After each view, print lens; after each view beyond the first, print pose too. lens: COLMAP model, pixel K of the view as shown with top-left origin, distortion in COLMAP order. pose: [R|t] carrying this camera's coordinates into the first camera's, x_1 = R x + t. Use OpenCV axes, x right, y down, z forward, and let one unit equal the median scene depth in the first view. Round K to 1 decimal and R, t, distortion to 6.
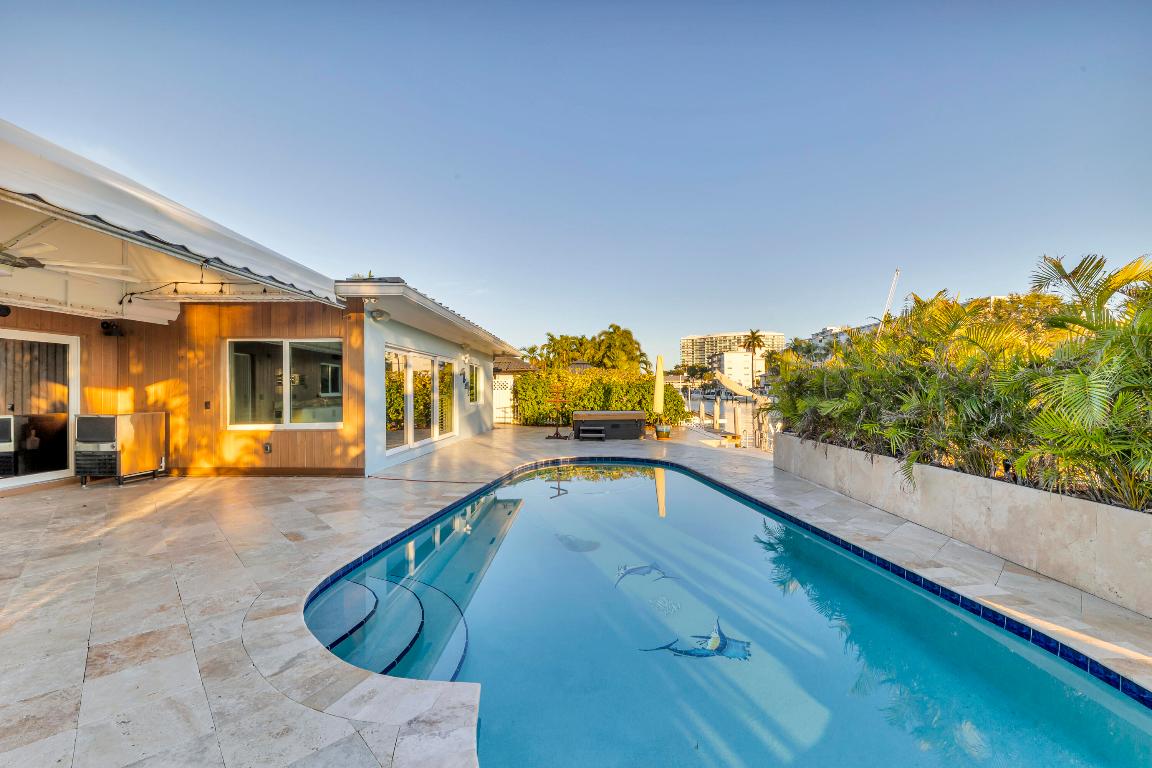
lens RADIAL K [[470.2, 0, 573.7], [0, 470.2, 385.2], [0, 0, 1]] dist [0.001470, -0.000244]
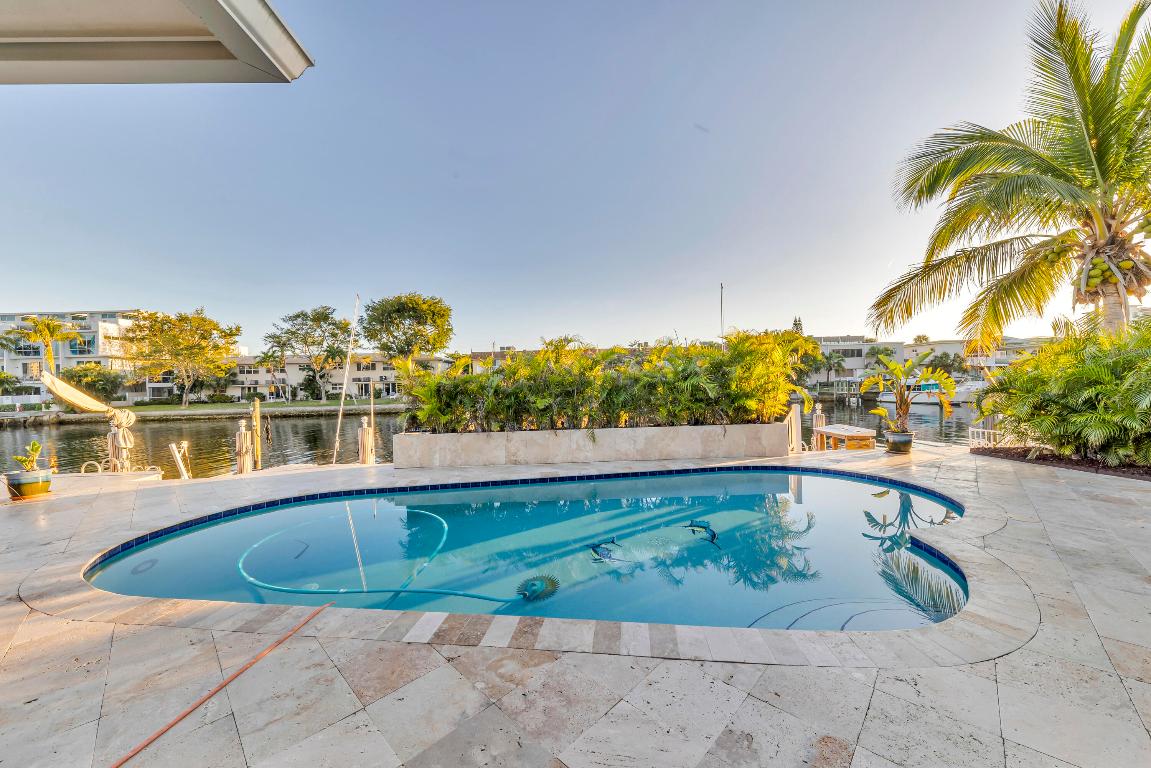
lens RADIAL K [[407.6, 0, 573.9], [0, 407.6, 380.5], [0, 0, 1]] dist [0.001125, 0.000095]
pose [[-0.056855, 0.020381, 0.998174, -0.278413], [0.017096, 0.999665, -0.019437, 0.003399], [-0.998236, 0.015959, -0.057184, 0.381599]]
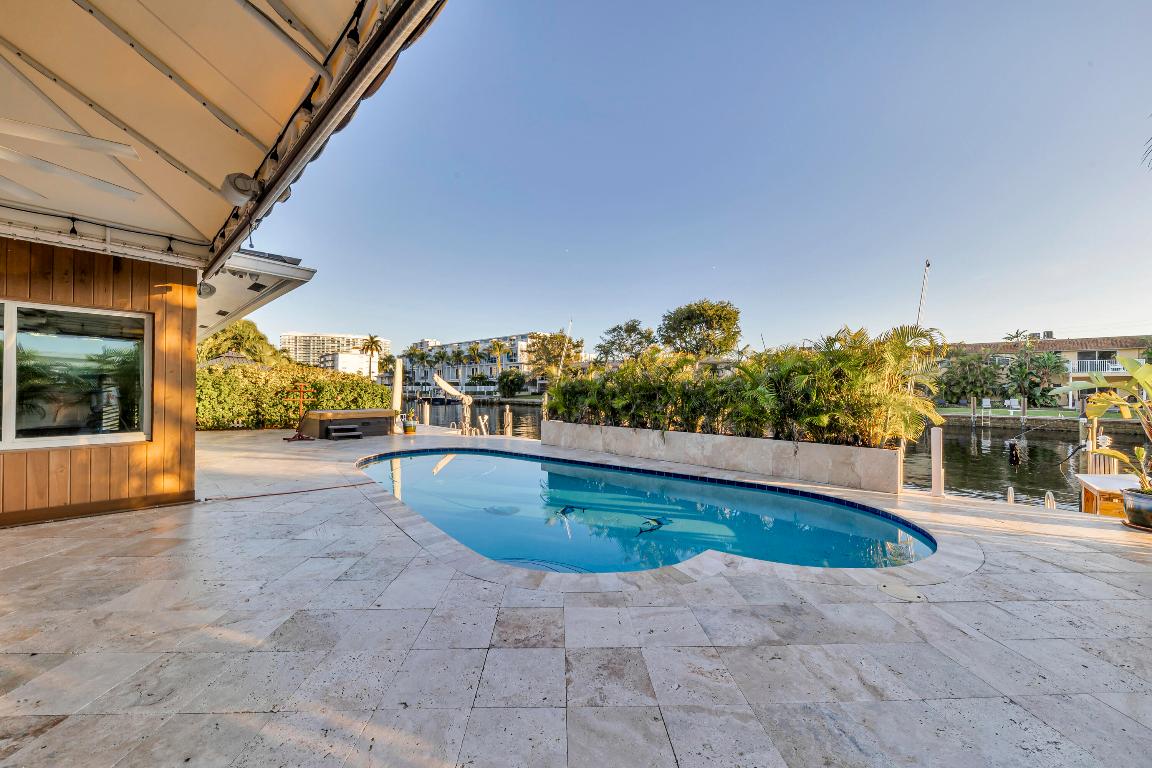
lens RADIAL K [[408.0, 0, 573.9], [0, 408.0, 386.1], [0, 0, 1]] dist [0.001125, 0.000095]
pose [[0.650909, 0.021014, 0.758865, -0.280719], [-0.023012, 0.999704, -0.007945, -0.000208], [-0.758807, -0.012291, 0.651200, 0.053251]]
